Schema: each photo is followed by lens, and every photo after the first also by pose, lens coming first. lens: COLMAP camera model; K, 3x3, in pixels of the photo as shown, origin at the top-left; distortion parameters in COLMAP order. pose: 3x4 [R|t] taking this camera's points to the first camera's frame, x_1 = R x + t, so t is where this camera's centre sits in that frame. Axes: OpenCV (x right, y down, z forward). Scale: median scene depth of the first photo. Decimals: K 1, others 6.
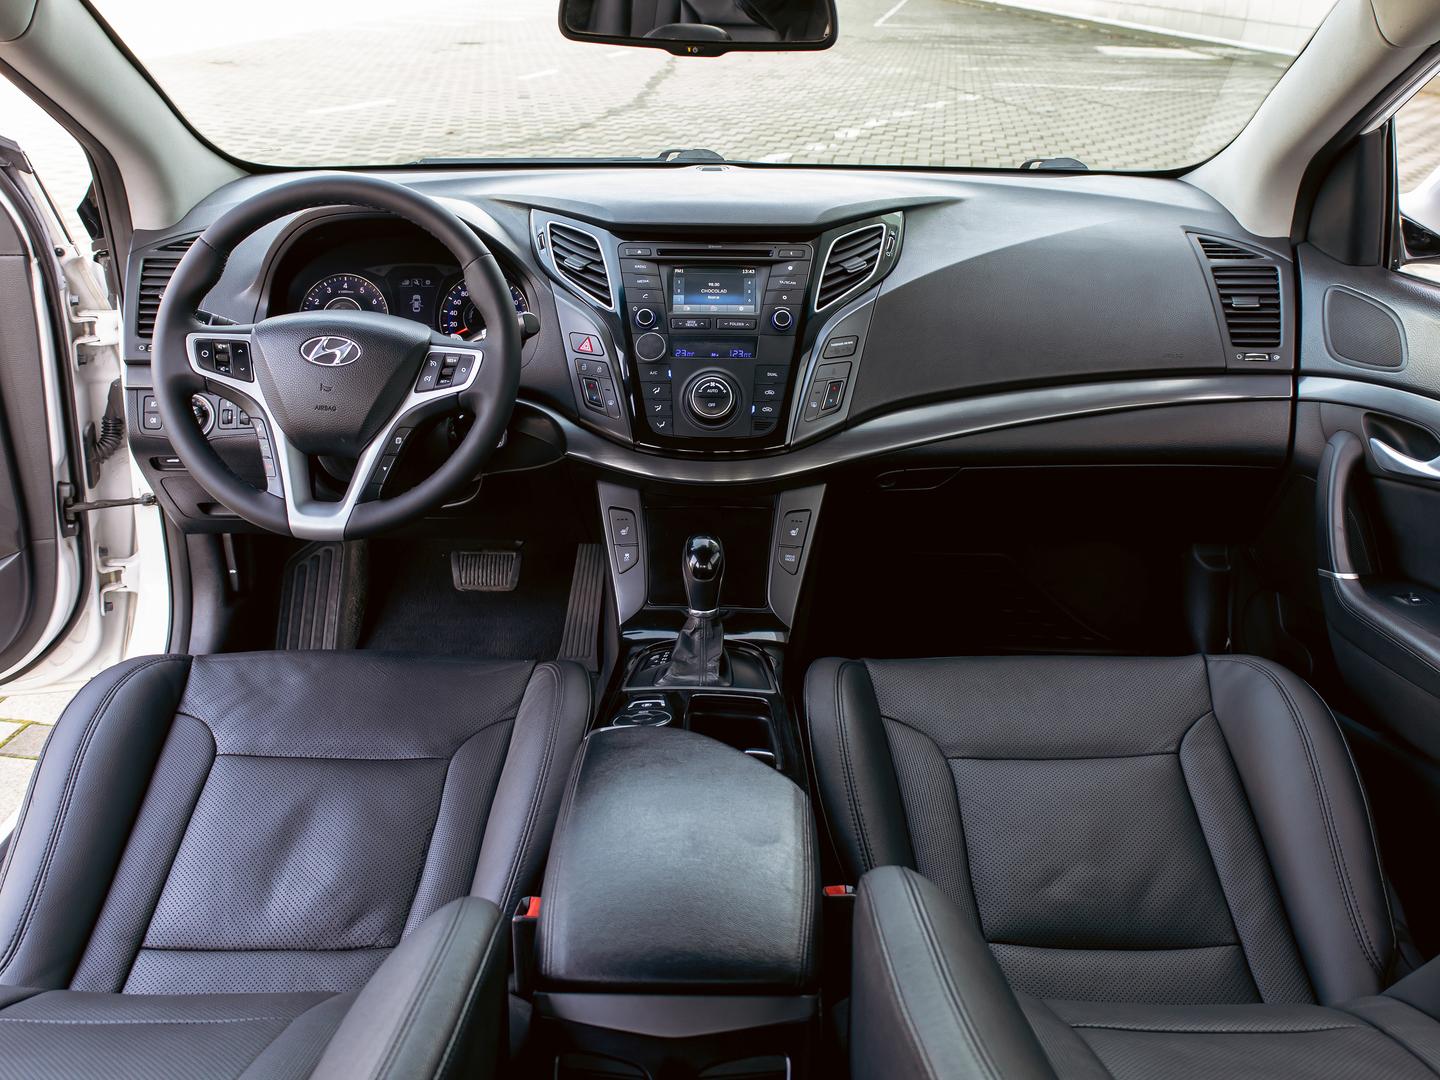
lens RADIAL K [[979.4, 0, 719.7], [0, 979.4, 542.6], [0, 0, 1]] dist [0.010009, -0.000904]
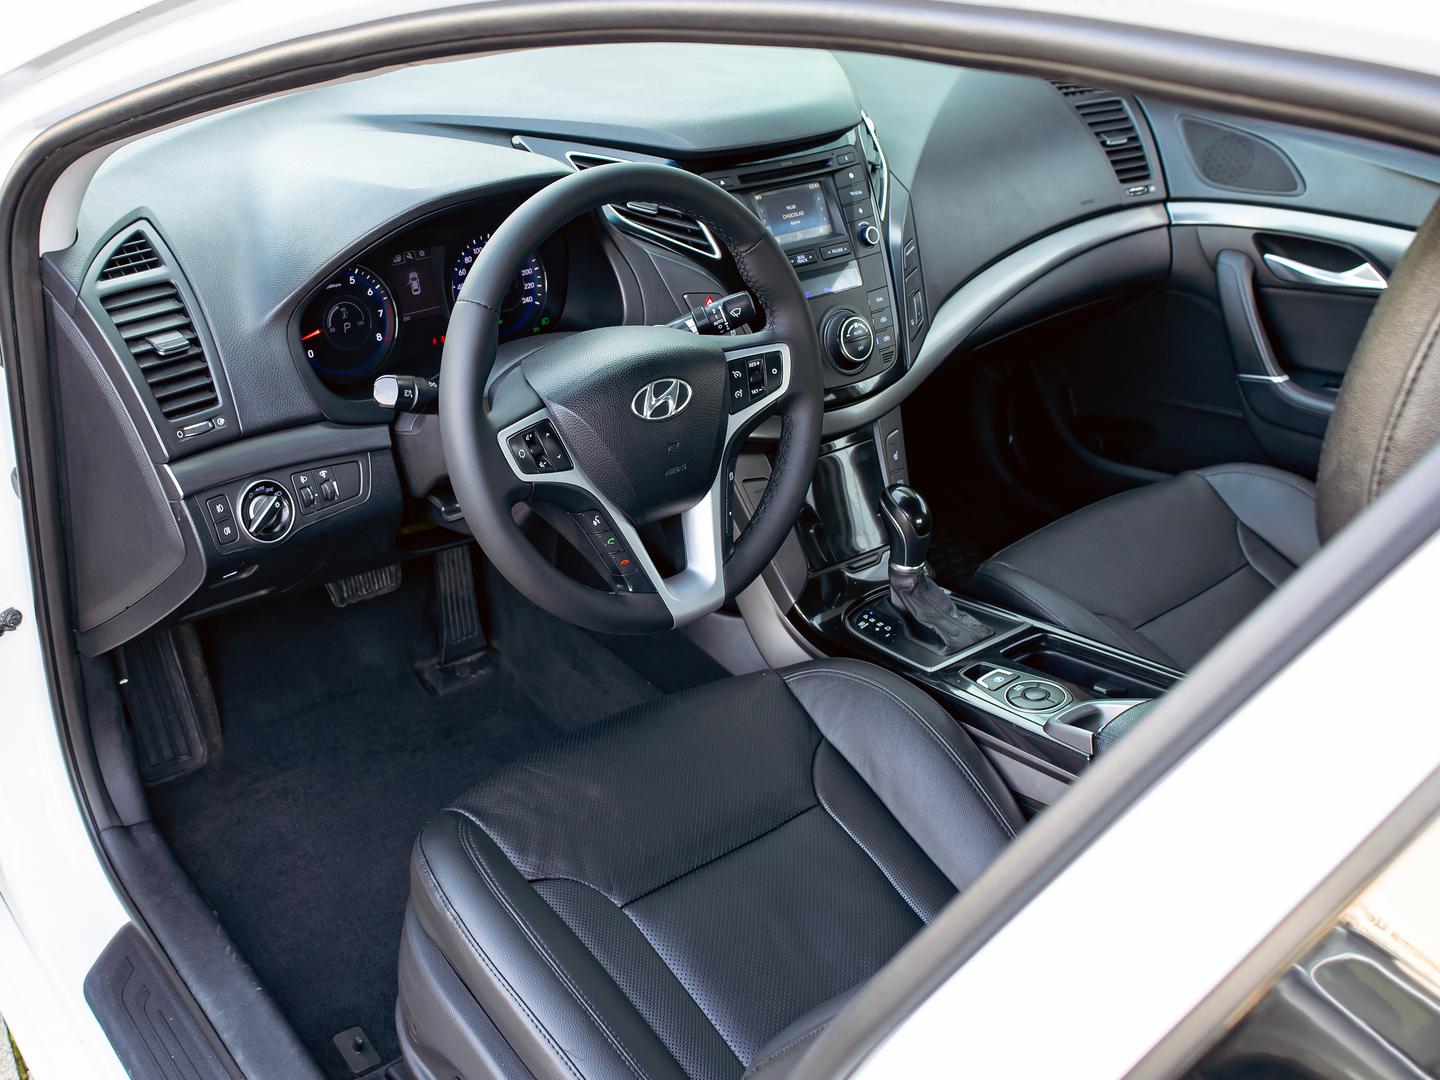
lens RADIAL K [[1057.4, 0, 719.7], [0, 1057.4, 543.2], [0, 0, 1]] dist [-0.009298, 0.003230]
pose [[0.871054, -0.278109, 0.404871, -0.461267], [0.211444, 0.956293, 0.201976, -0.155405], [-0.443347, -0.090324, 0.891787, 0.129940]]
